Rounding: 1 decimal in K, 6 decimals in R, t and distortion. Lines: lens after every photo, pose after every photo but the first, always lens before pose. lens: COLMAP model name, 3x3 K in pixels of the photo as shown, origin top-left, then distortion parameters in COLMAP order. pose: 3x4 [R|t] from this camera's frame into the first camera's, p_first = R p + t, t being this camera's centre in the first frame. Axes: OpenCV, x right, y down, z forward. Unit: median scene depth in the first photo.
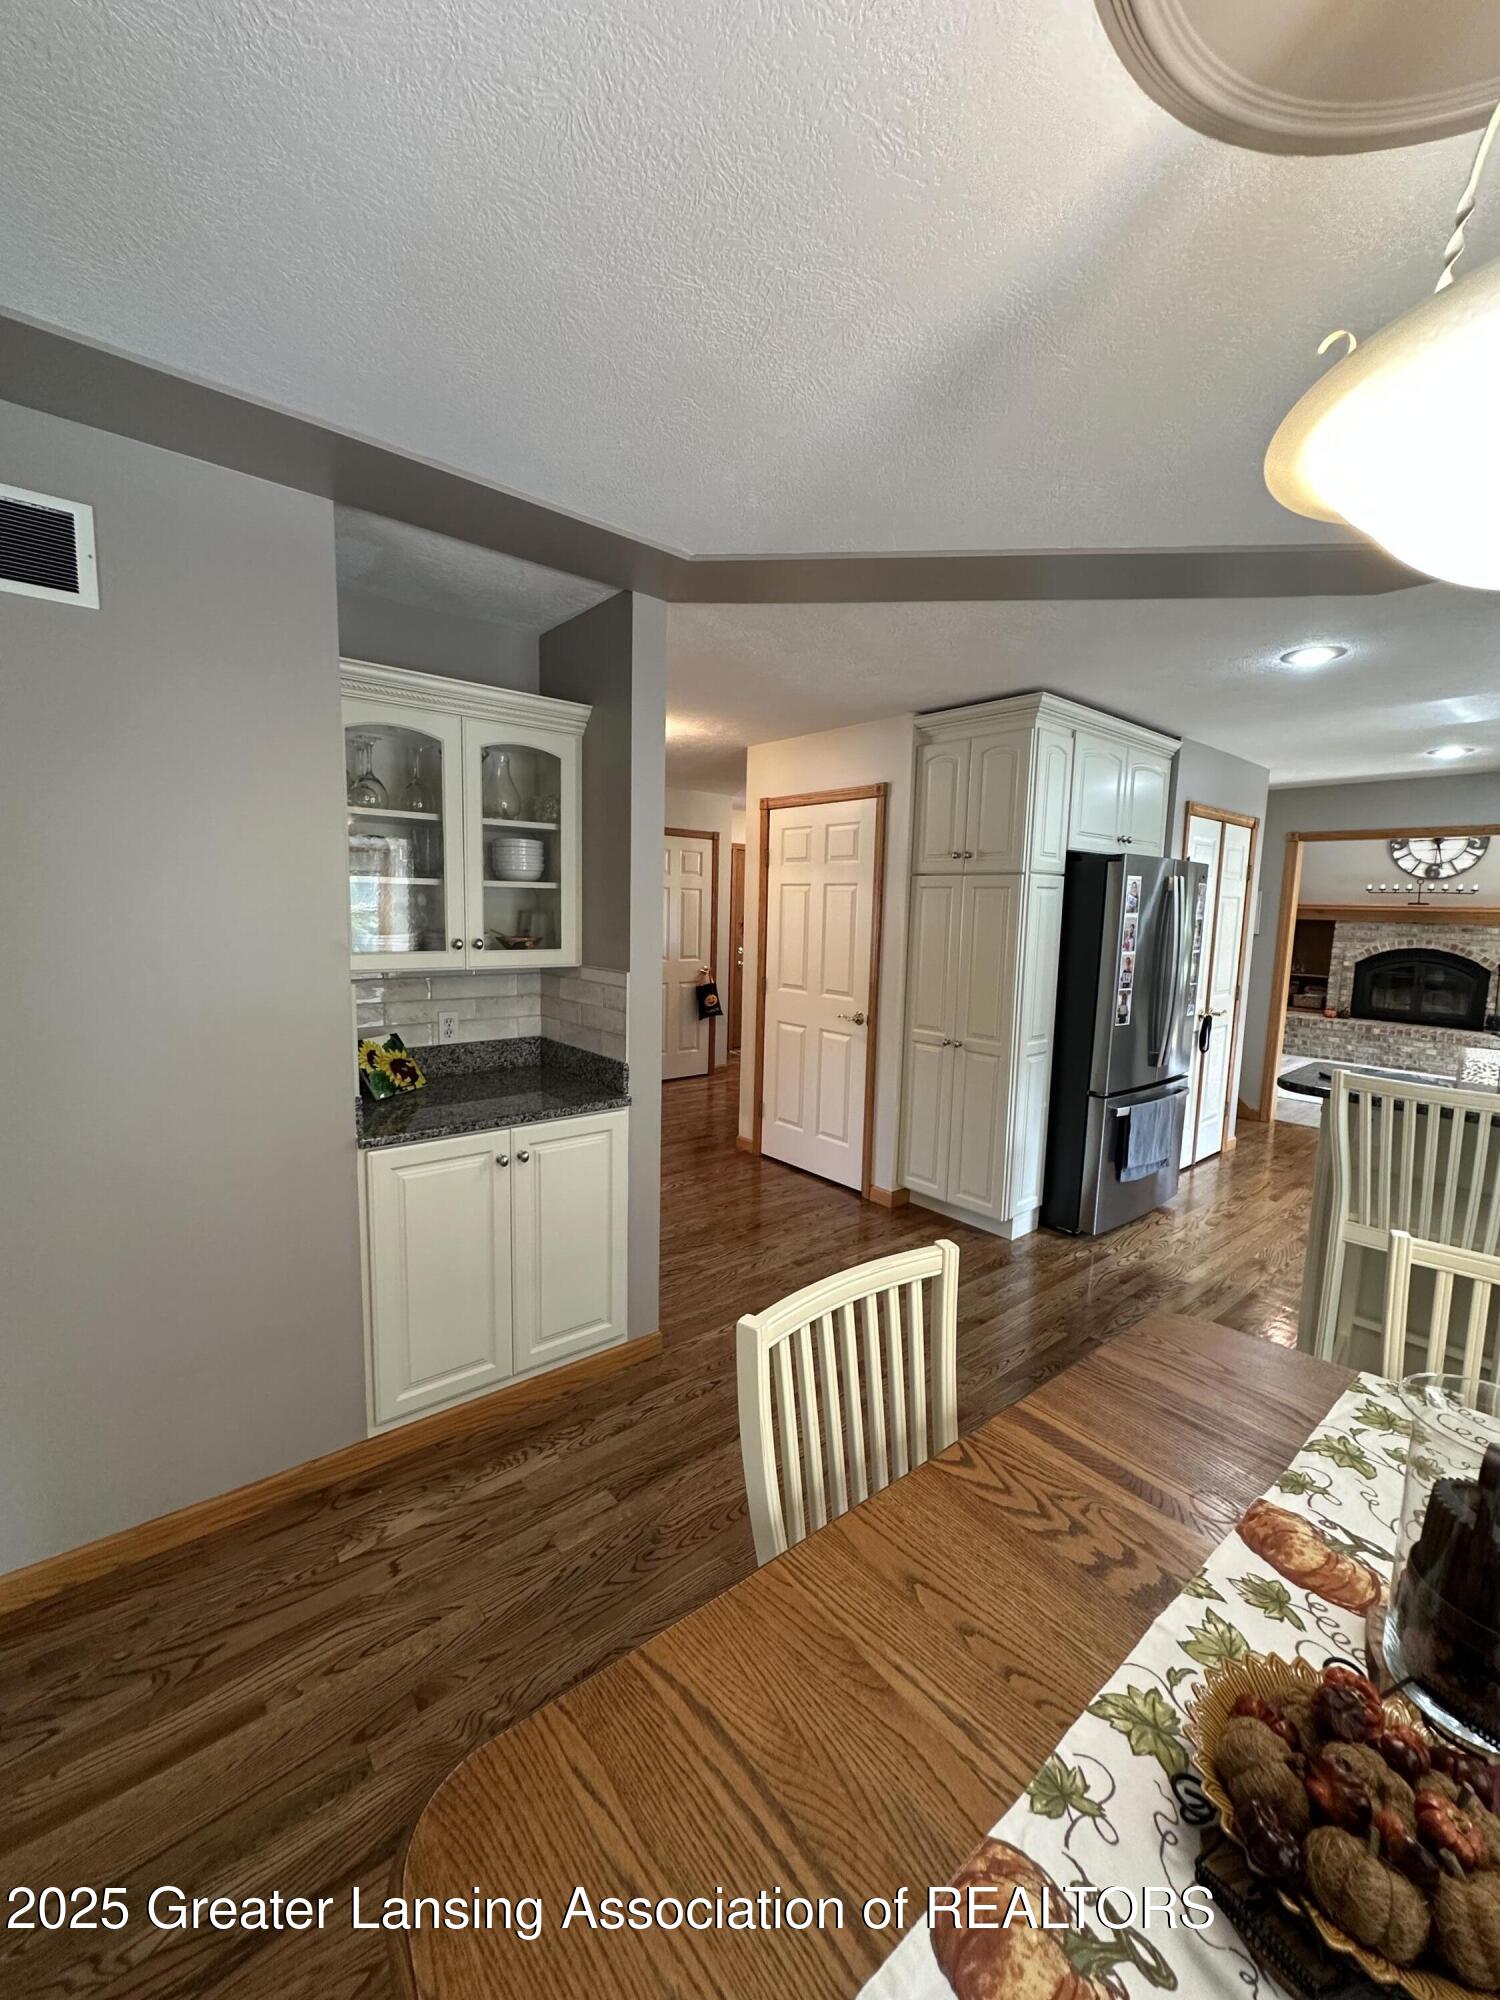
lens RADIAL K [[799.3, 0, 749.3], [0, 799.3, 996.8], [0, 0, 1]] dist [-0.006862, -0.000165]
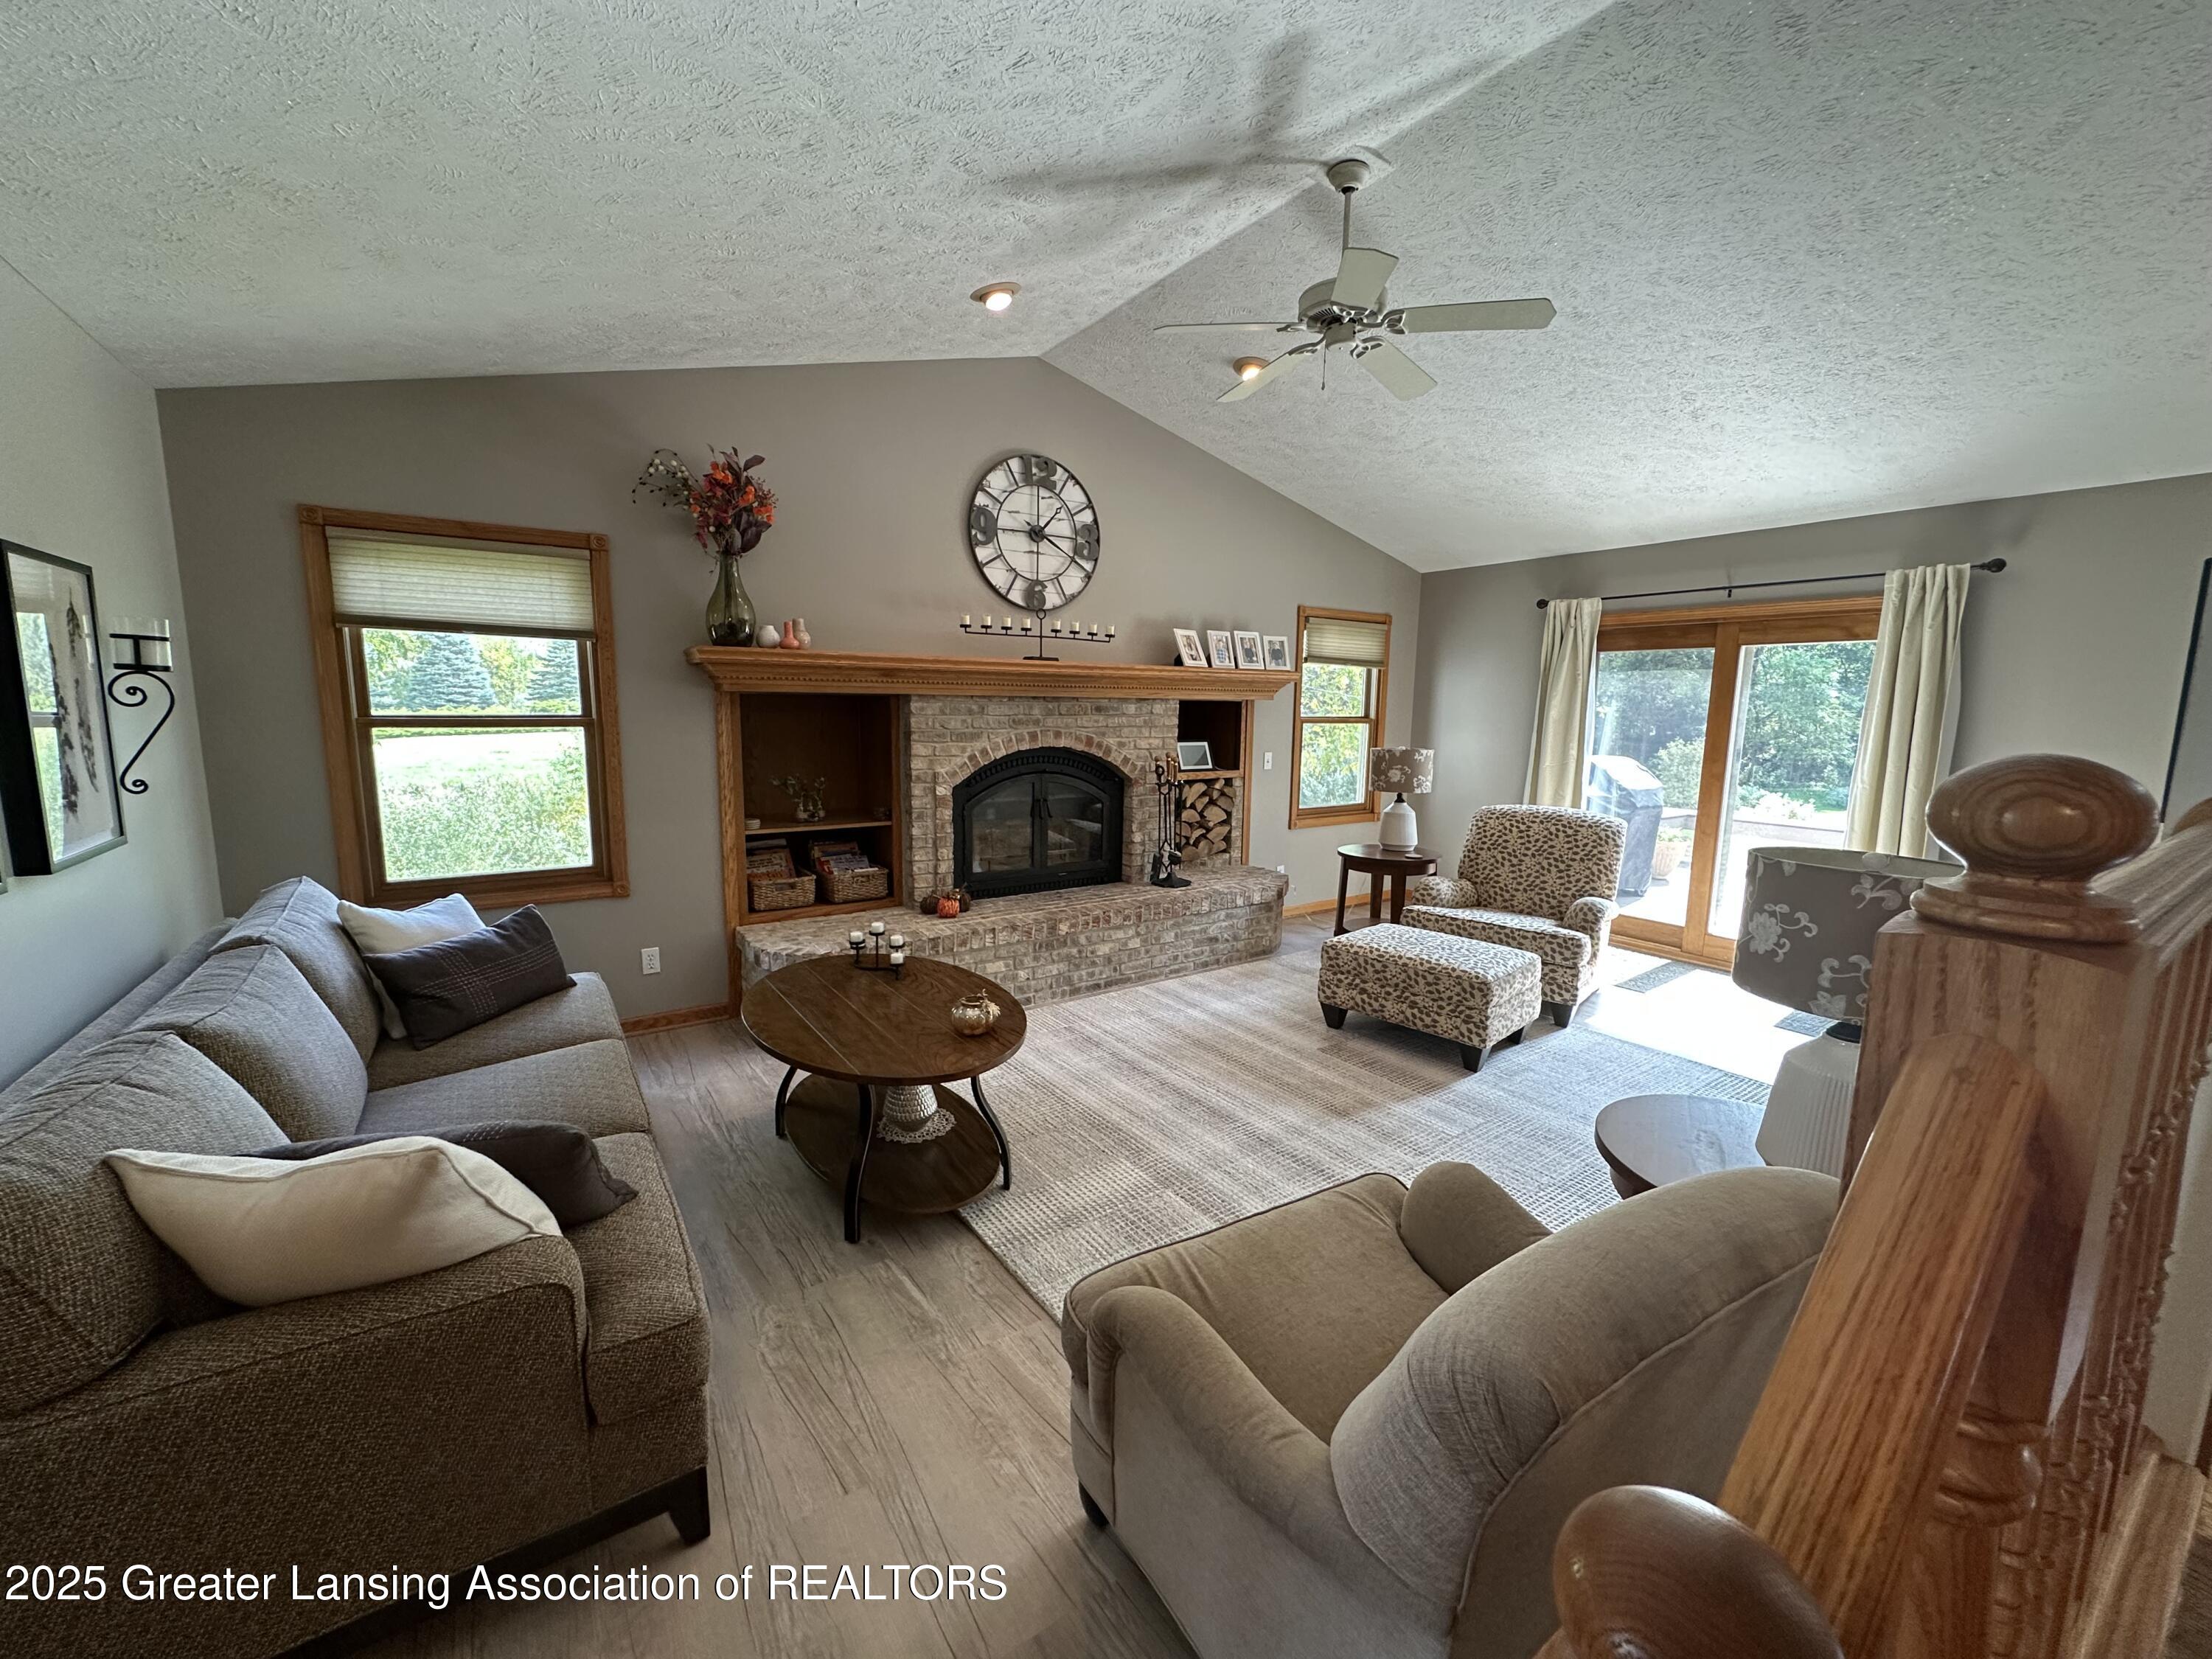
lens RADIAL K [[884.0, 0, 1102.8], [0, 884.0, 829.2], [0, 0, 1]] dist [-0.006862, -0.000165]
pose [[0.094017, -0.163450, 0.982062, 0.279377], [0.104435, 0.982608, 0.153543, -0.092279], [-0.990078, 0.088126, 0.109452, 0.904819]]
